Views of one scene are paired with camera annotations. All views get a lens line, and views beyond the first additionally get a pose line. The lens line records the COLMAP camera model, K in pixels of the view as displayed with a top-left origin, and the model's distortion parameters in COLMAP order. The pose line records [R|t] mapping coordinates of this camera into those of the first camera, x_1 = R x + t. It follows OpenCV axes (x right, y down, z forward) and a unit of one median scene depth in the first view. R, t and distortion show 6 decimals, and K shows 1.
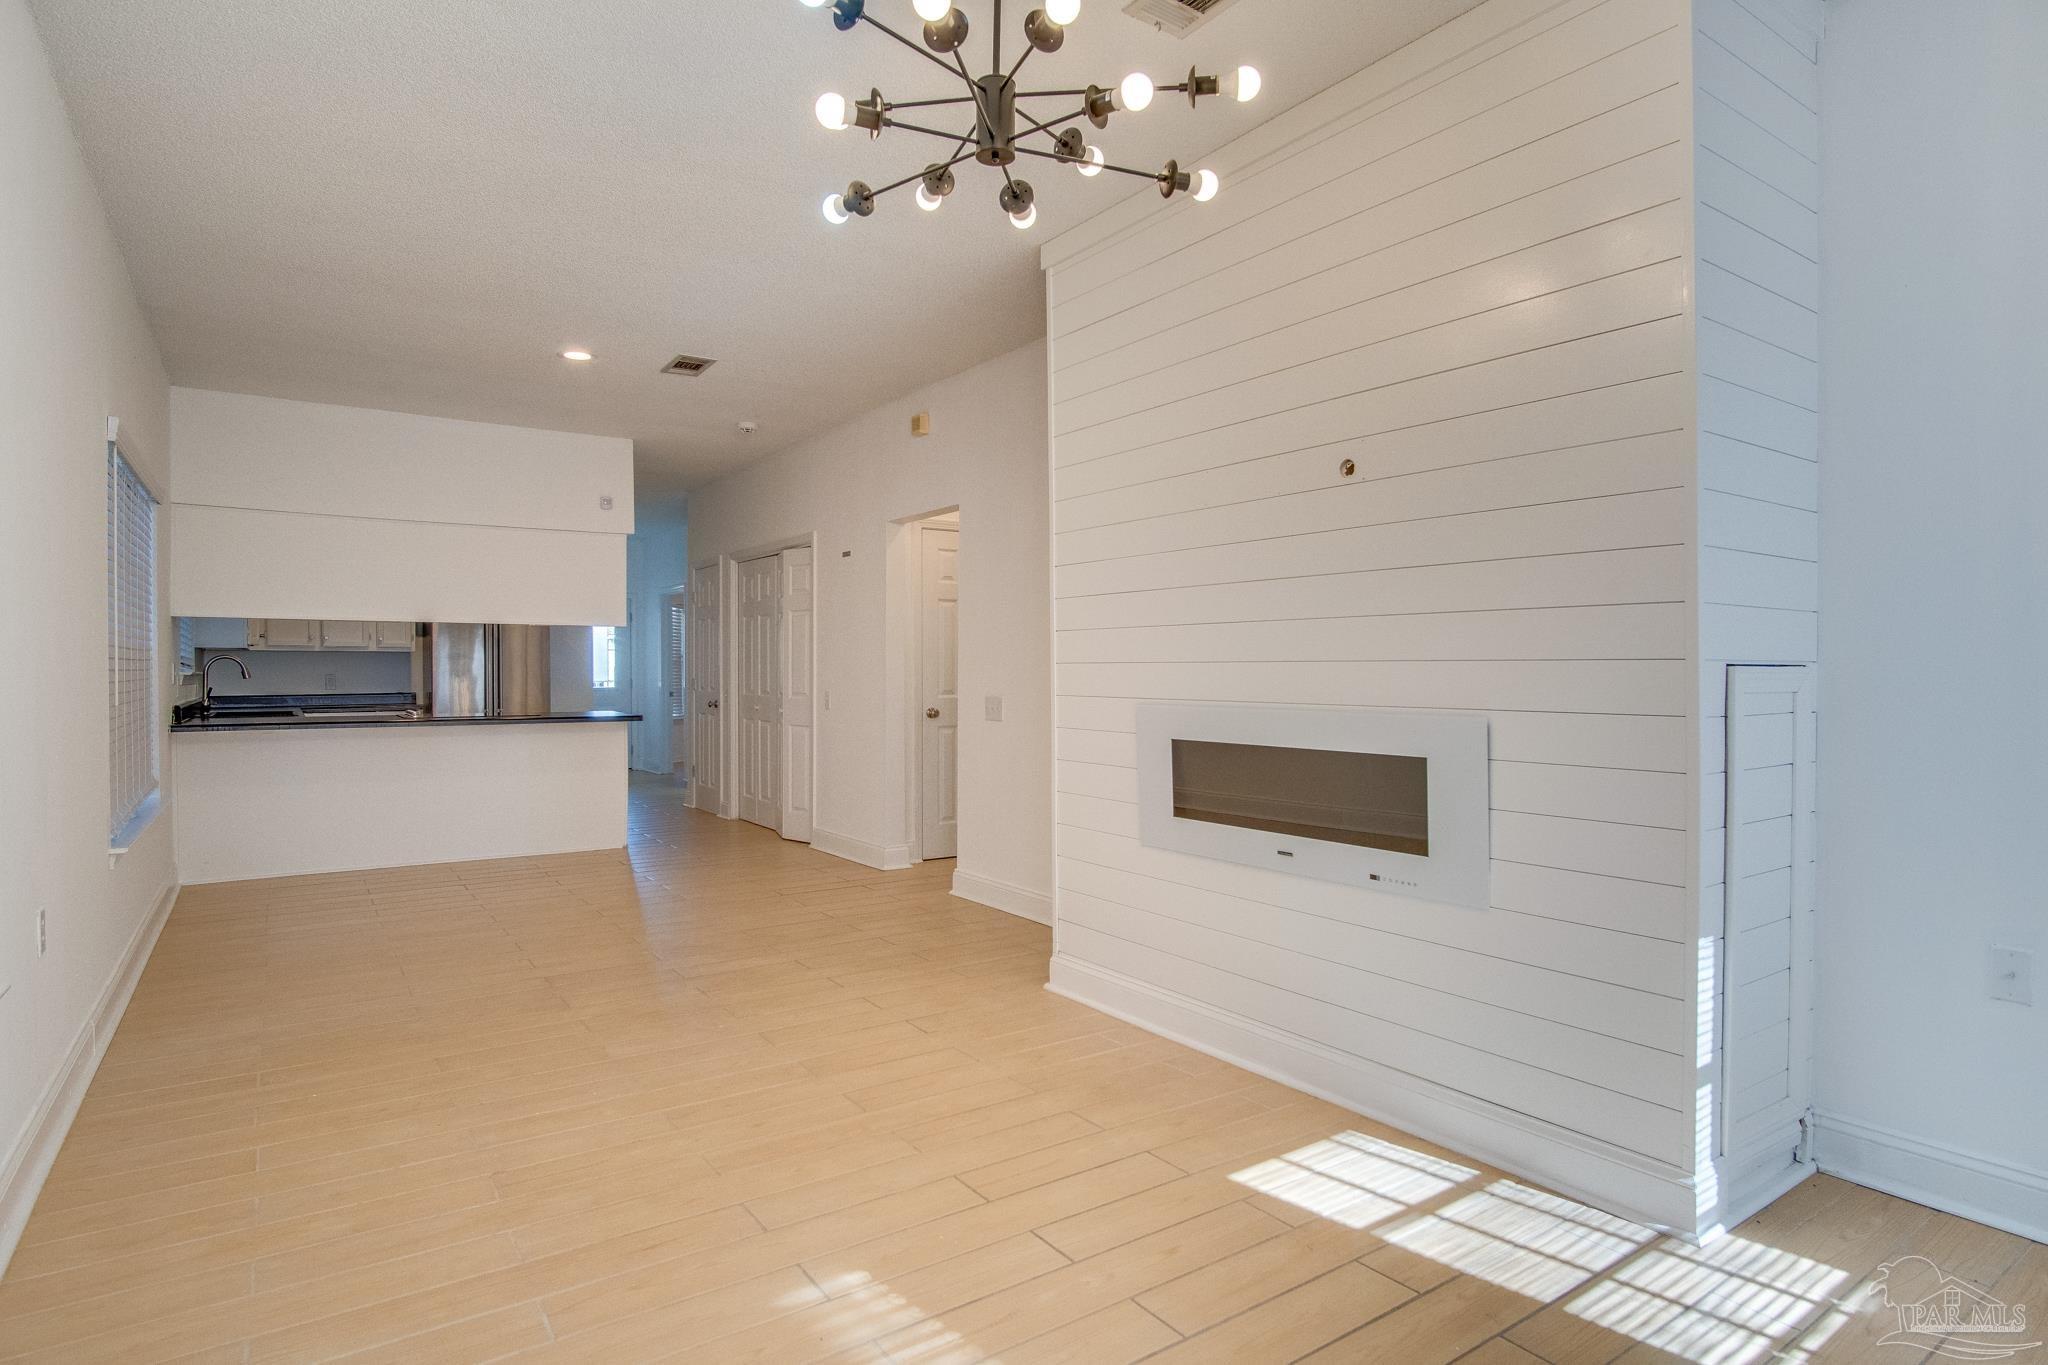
lens RADIAL K [[1099.7, 0, 1024.0], [0, 1099.7, 682.5], [0, 0, 1]] dist [-0.038833, 0.011041]
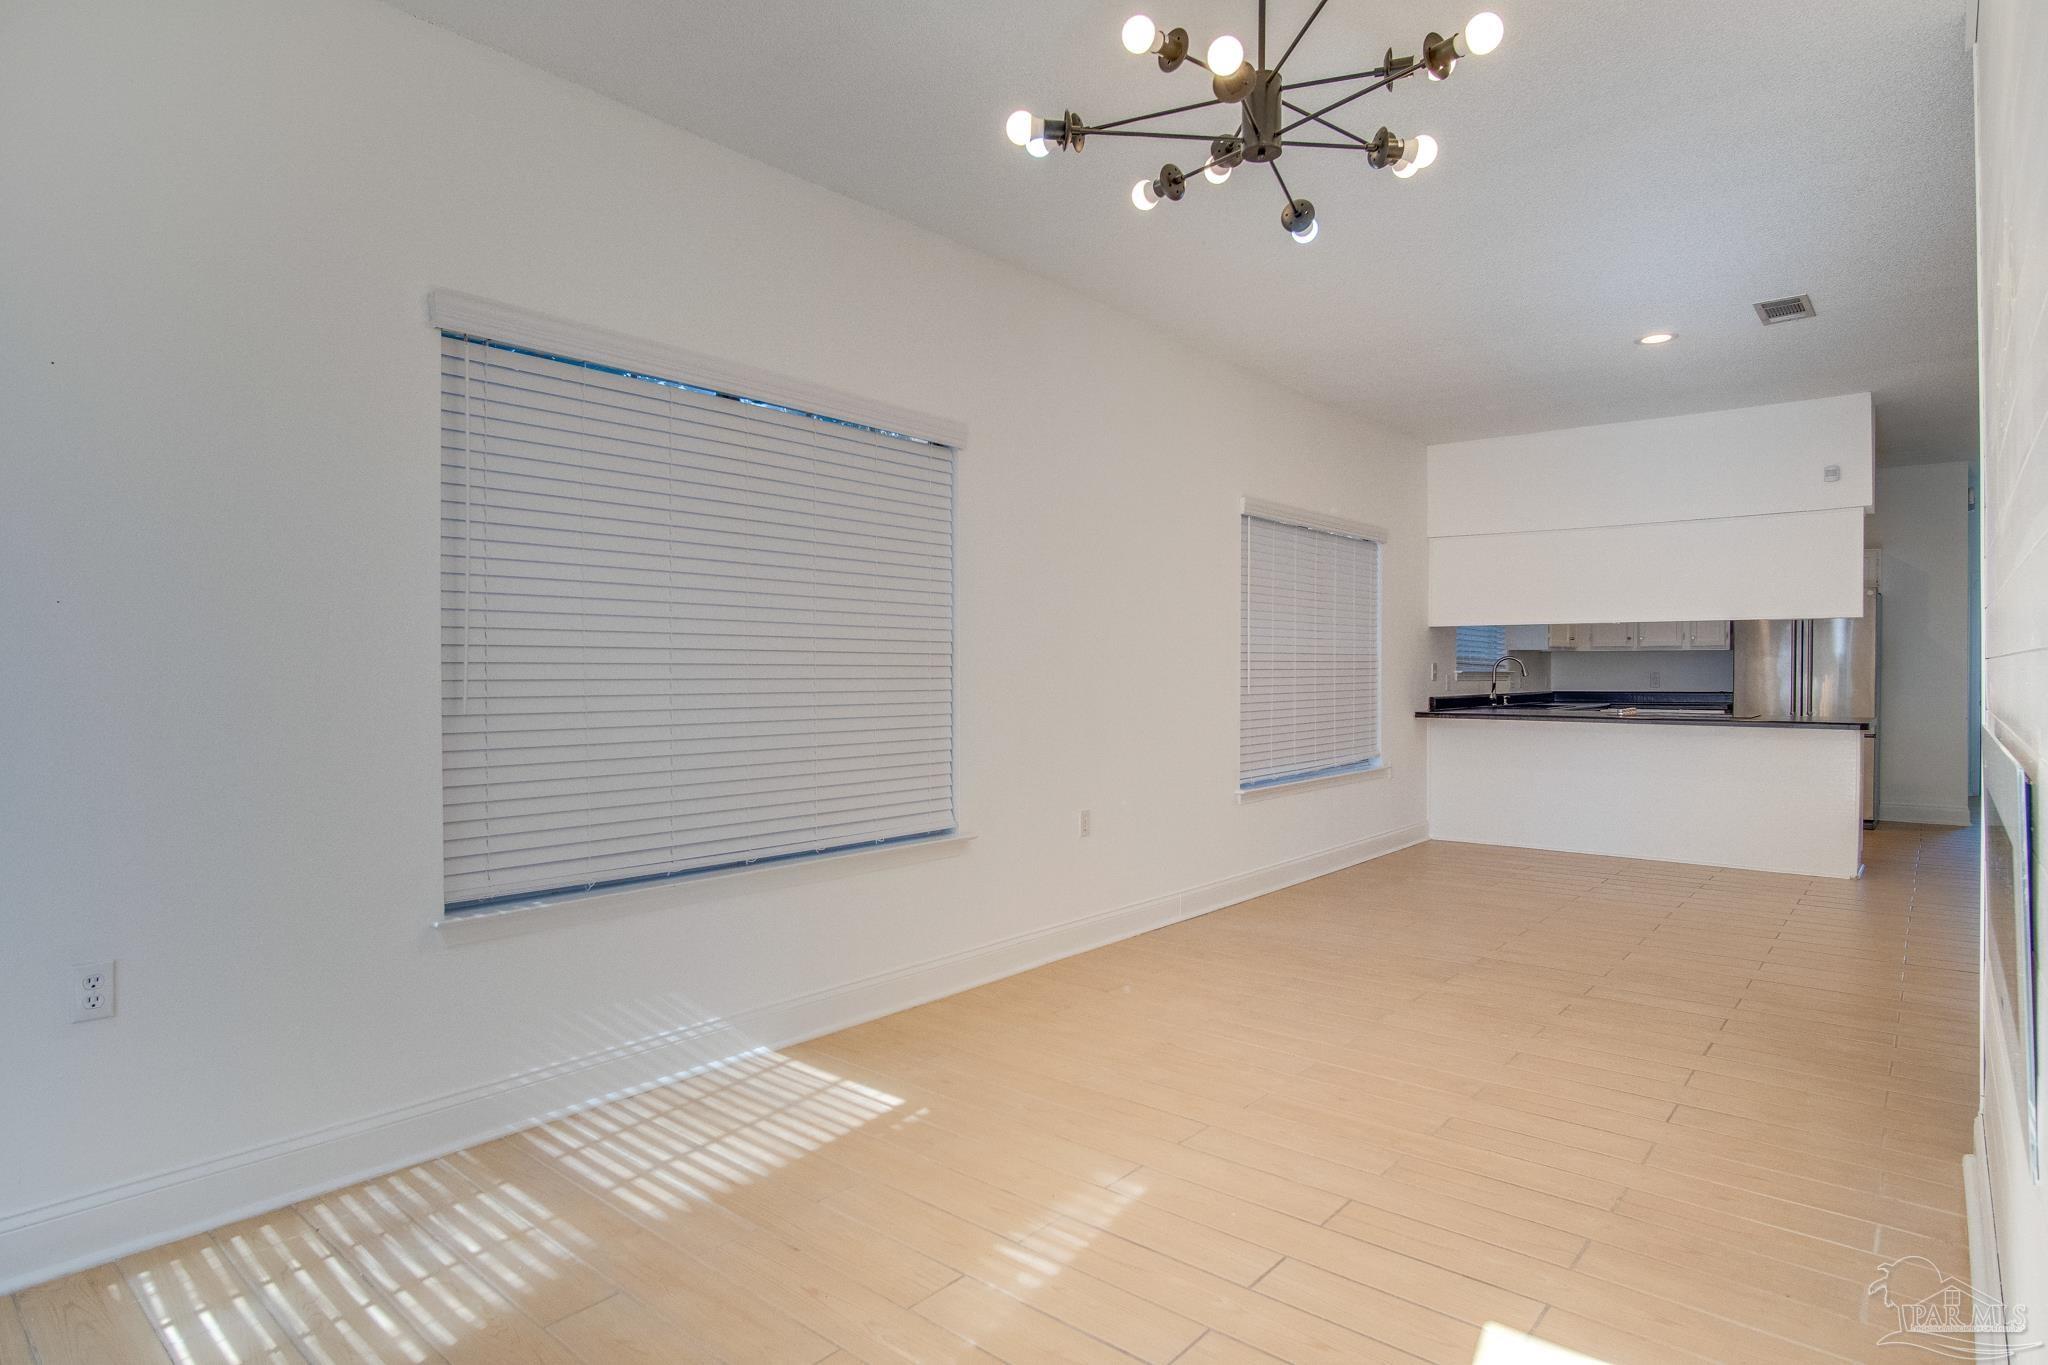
lens RADIAL K [[1099.7, 0, 1024.0], [0, 1099.7, 682.5], [0, 0, 1]] dist [-0.038833, 0.011041]
pose [[0.256440, 0.012330, -0.966481, 0.238582], [-0.012833, 0.999874, 0.009351, -0.000660], [0.966475, 0.010004, 0.256566, 0.148324]]
